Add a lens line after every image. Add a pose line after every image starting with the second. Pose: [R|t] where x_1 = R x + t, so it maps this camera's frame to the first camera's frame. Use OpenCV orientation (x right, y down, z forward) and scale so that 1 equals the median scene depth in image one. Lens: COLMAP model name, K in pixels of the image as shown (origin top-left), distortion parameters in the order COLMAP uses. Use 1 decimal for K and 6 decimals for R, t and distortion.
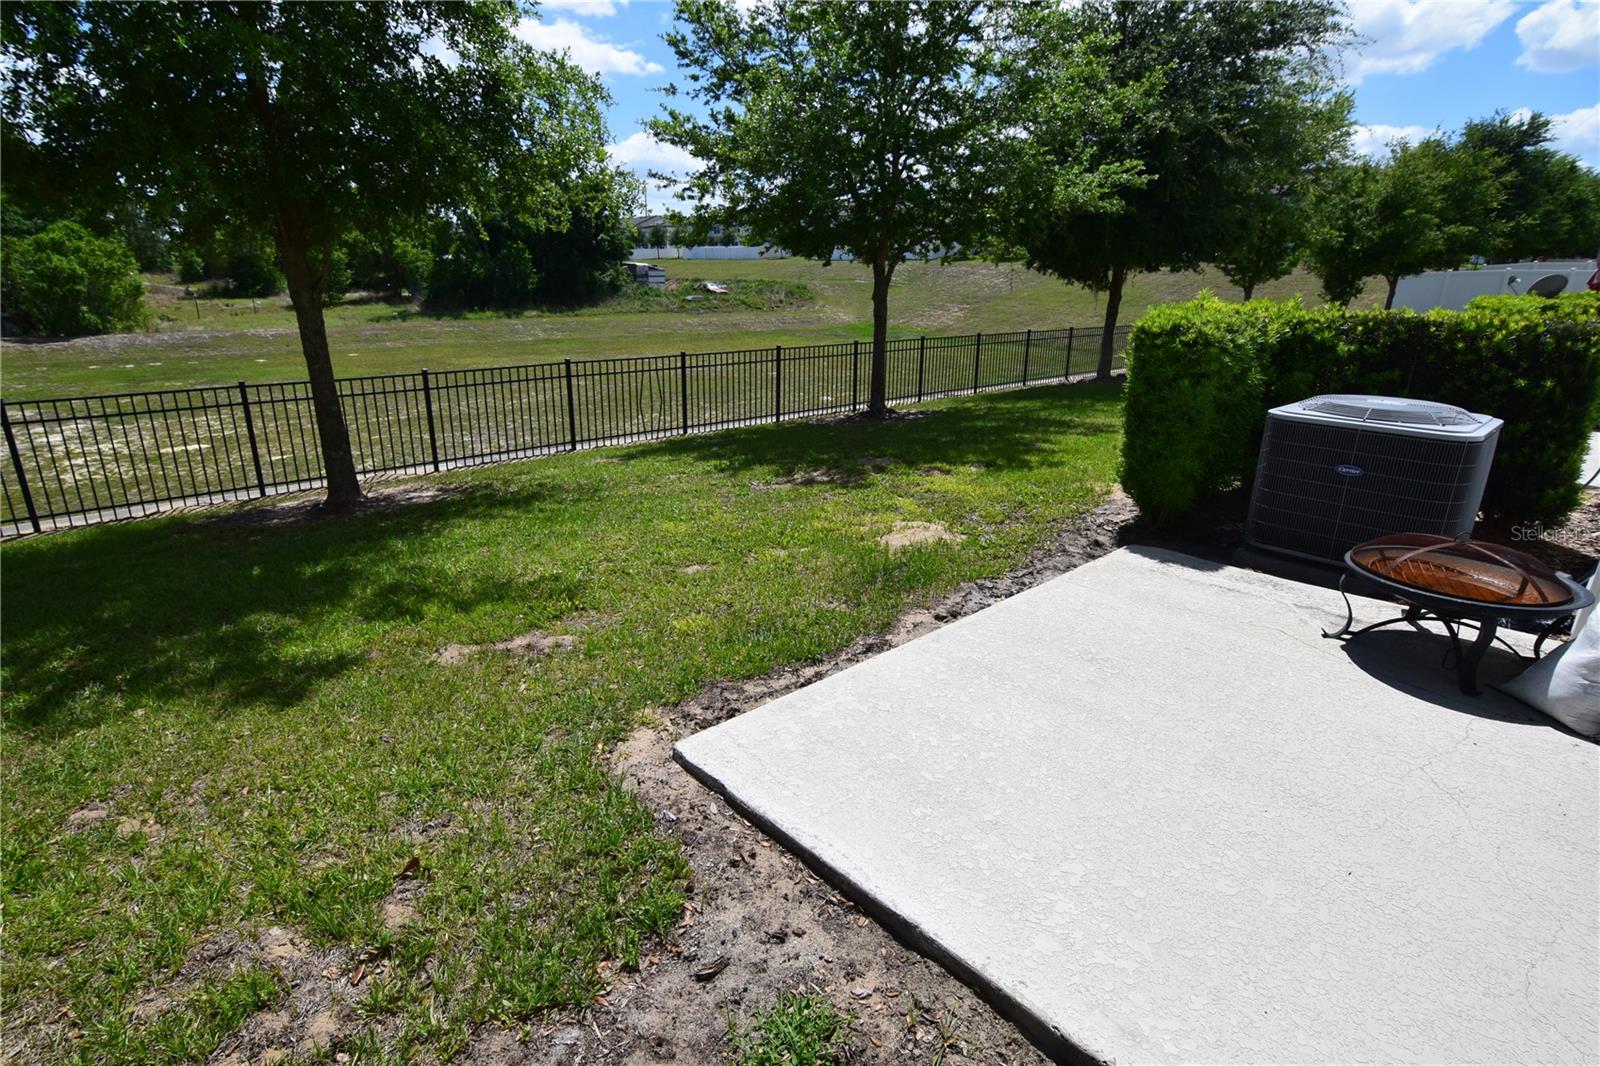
lens RADIAL K [[767.7, 0, 800.0], [0, 767.7, 533.0], [0, 0, 1]] dist [-0.030445, 0.009907]
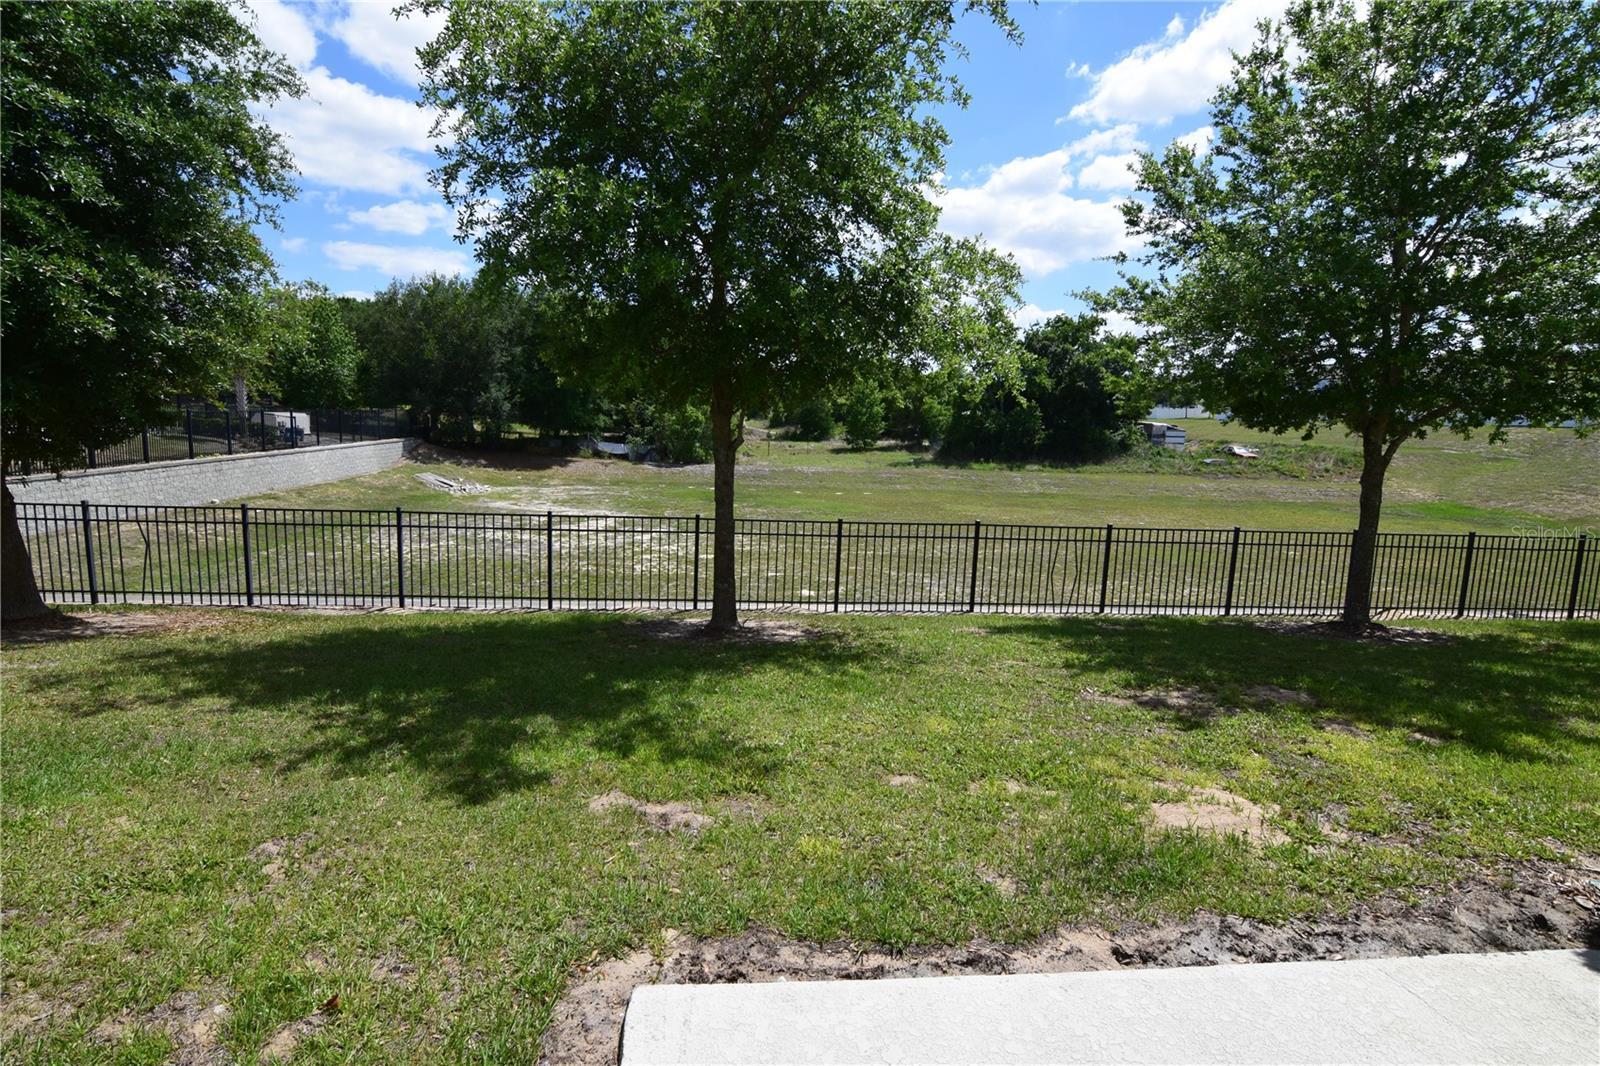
lens RADIAL K [[785.7, 0, 800.0], [0, 785.7, 533.0], [0, 0, 1]] dist [-0.032010, 0.009836]
pose [[0.809210, 0.100234, -0.578906, 0.185675], [-0.211250, 0.969081, -0.127501, -0.063426], [0.548227, 0.225469, 0.805364, 0.111600]]
